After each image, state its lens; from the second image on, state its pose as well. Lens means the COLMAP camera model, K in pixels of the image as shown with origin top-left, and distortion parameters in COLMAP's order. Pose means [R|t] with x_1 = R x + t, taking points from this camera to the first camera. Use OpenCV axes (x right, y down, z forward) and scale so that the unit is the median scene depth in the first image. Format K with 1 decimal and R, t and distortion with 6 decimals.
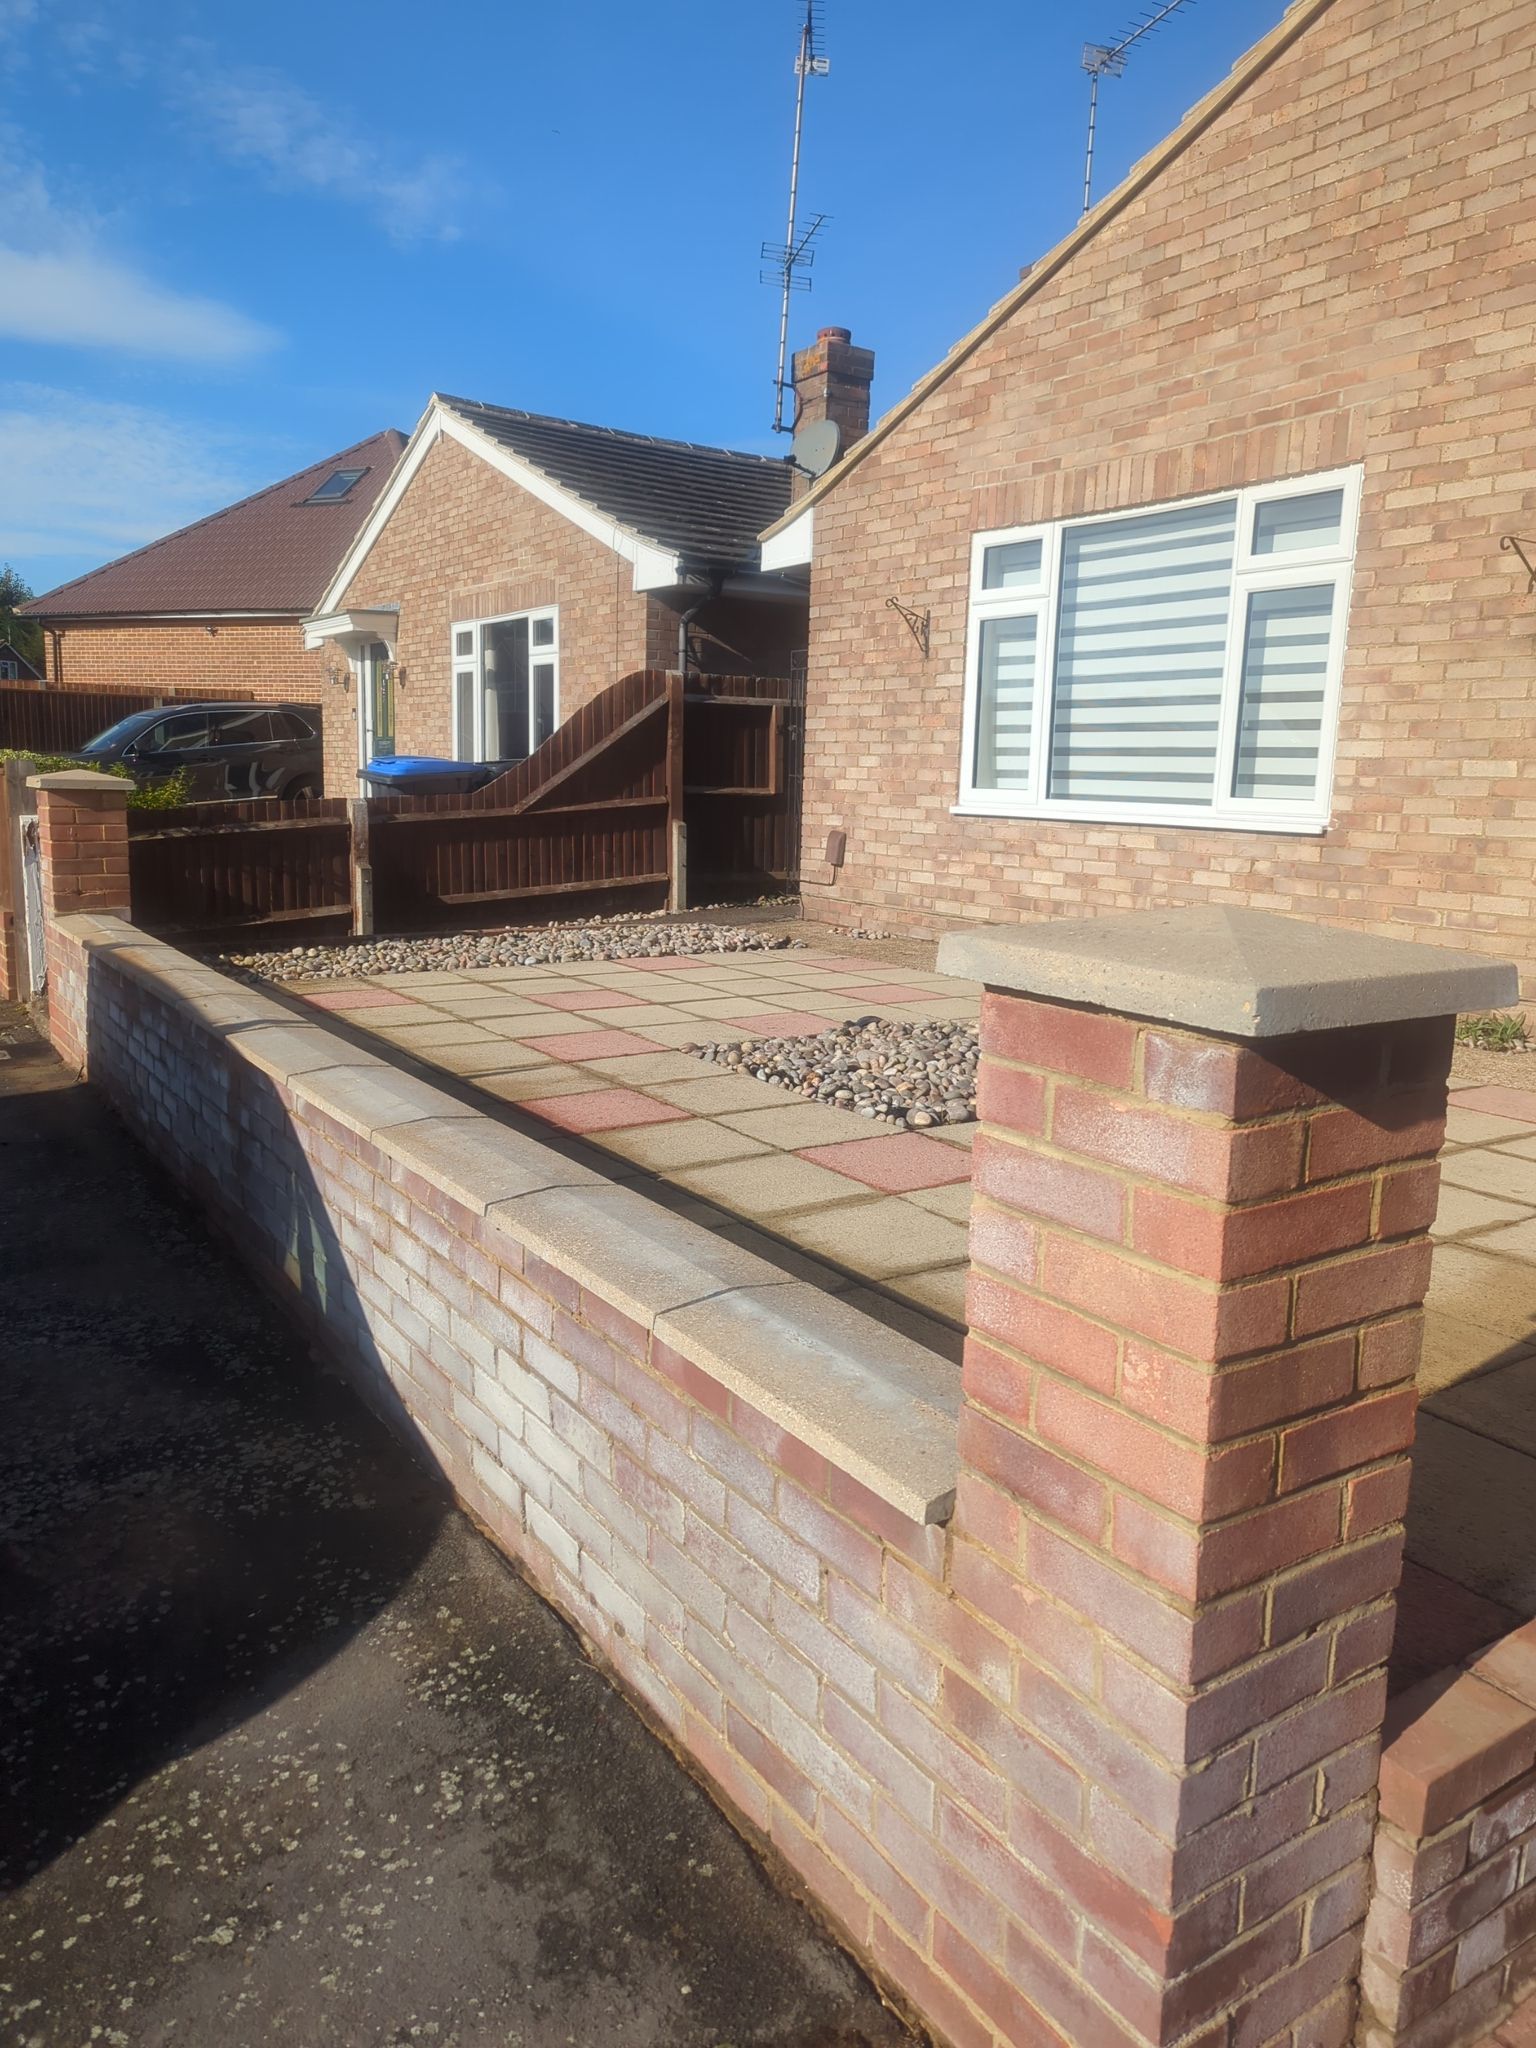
lens RADIAL K [[1447.5, 0, 744.0], [0, 1447.5, 1022.1], [0, 0, 1]] dist [0.064415, -0.058695]
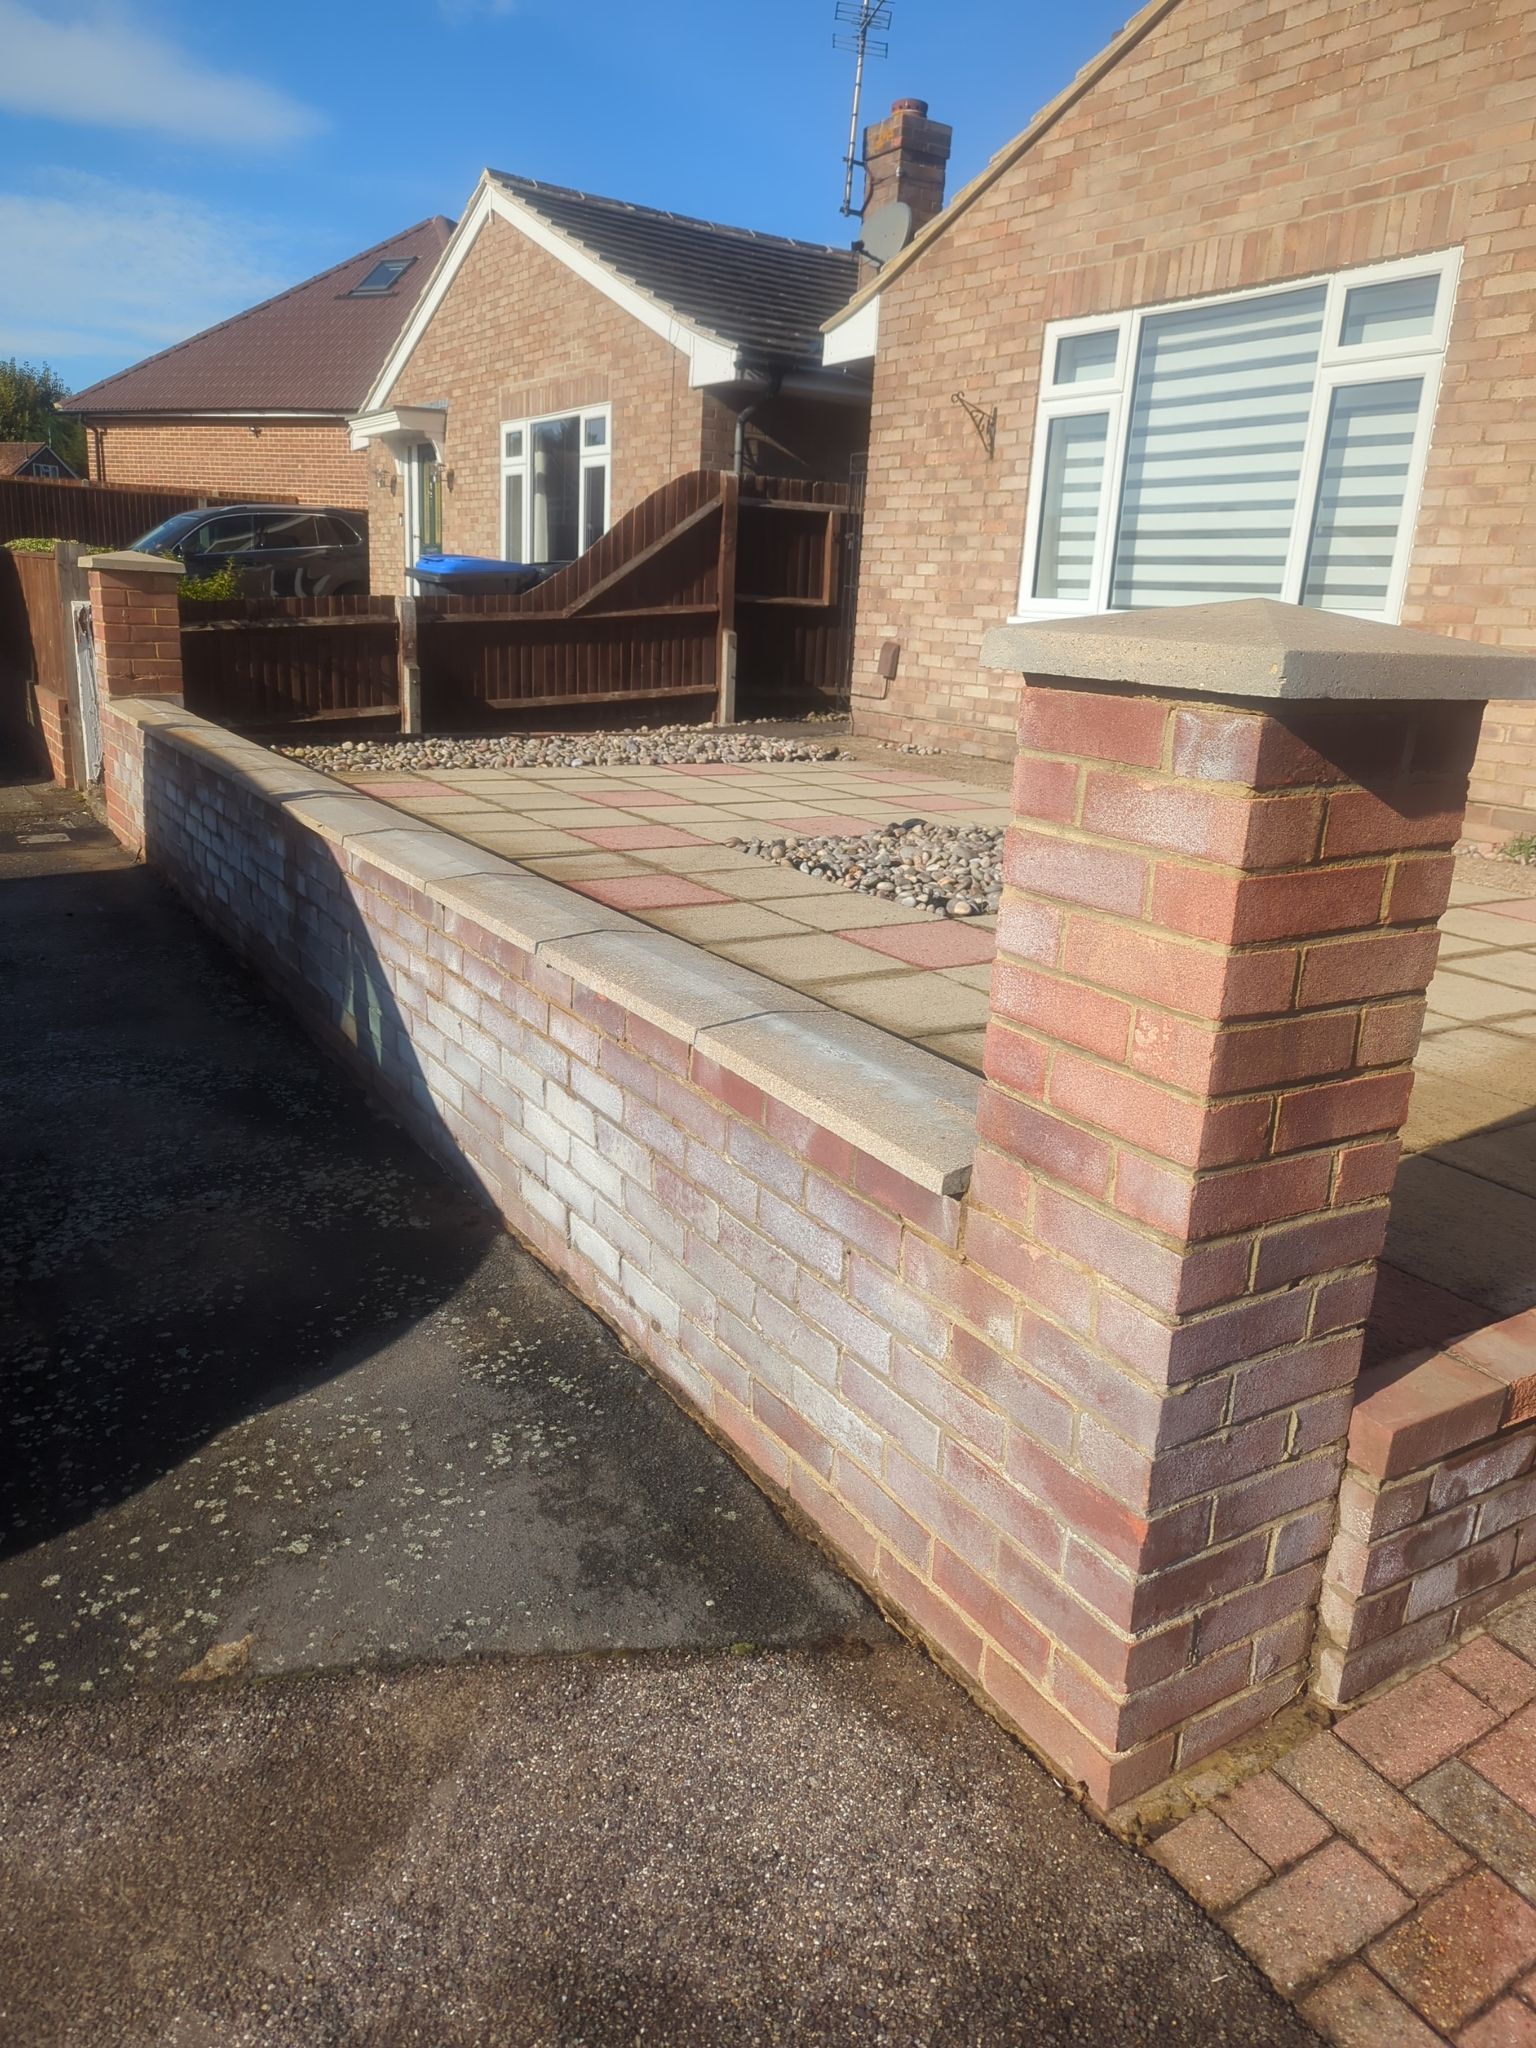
lens RADIAL K [[1450.7, 0, 739.6], [0, 1450.7, 1026.2], [0, 0, 1]] dist [0.064230, -0.061807]
pose [[0.999007, 0.033067, -0.029876, 0.001119], [-0.029512, 0.993217, 0.112471, 0.054185], [0.033392, -0.111478, 0.993206, -0.032290]]
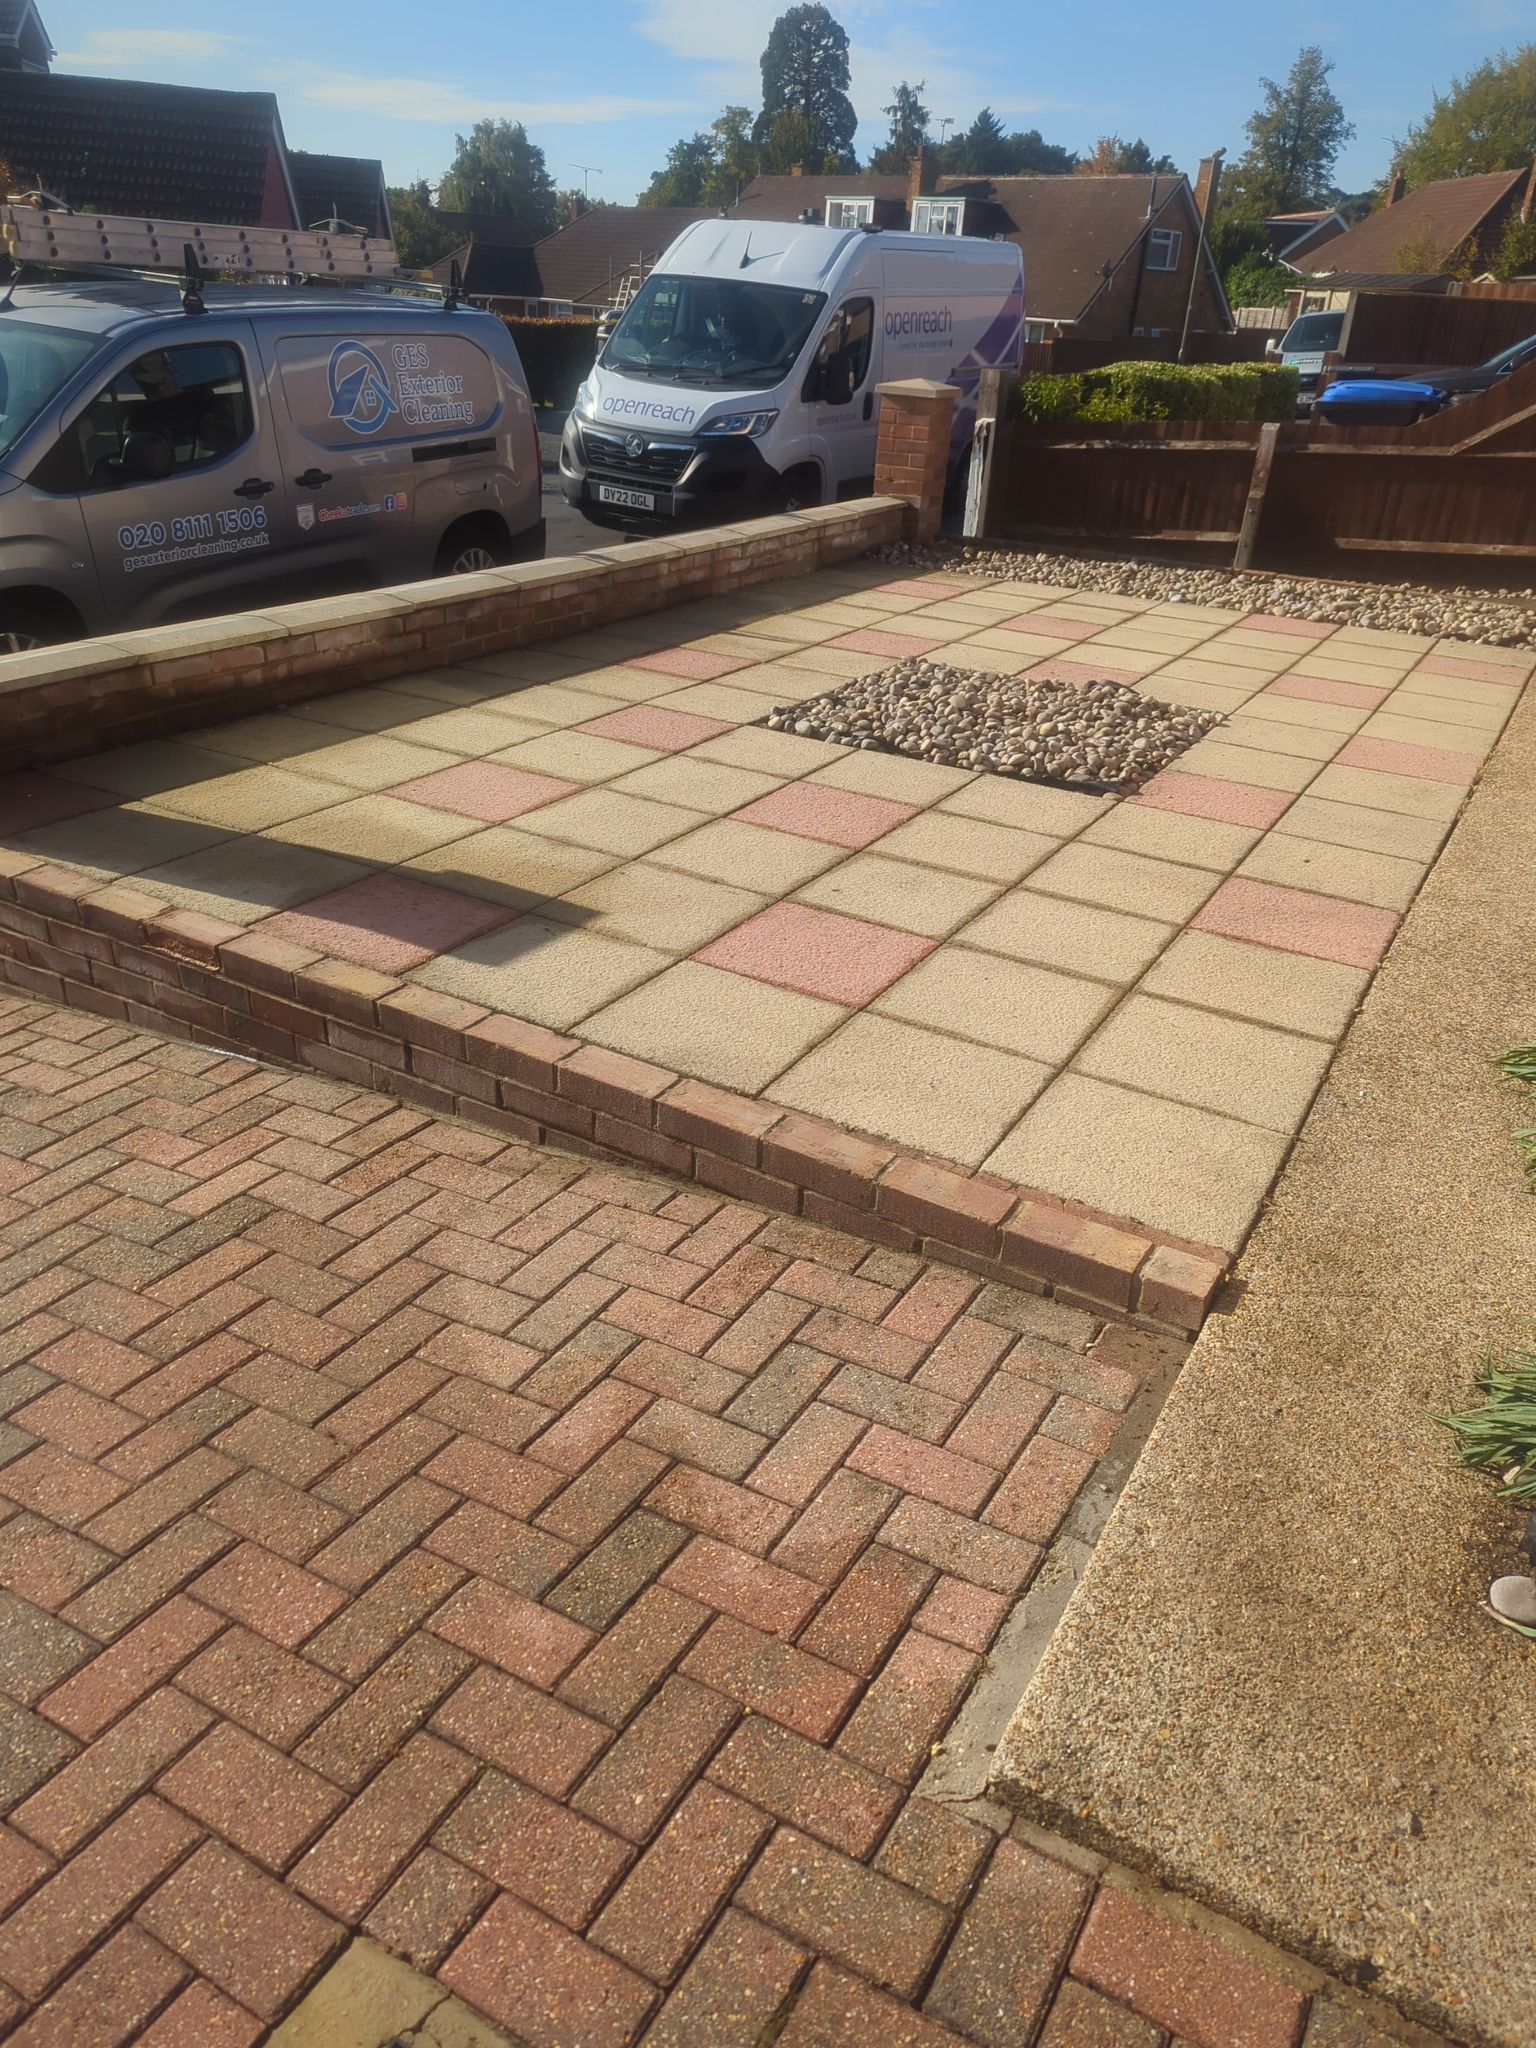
lens RADIAL K [[1450.7, 0, 739.6], [0, 1450.7, 1026.2], [0, 0, 1]] dist [0.064230, -0.061807]
pose [[0.439421, 0.401780, -0.803419, 1.654030], [-0.199039, 0.915713, 0.349075, -0.162345], [0.875952, 0.006521, 0.482354, 0.578994]]
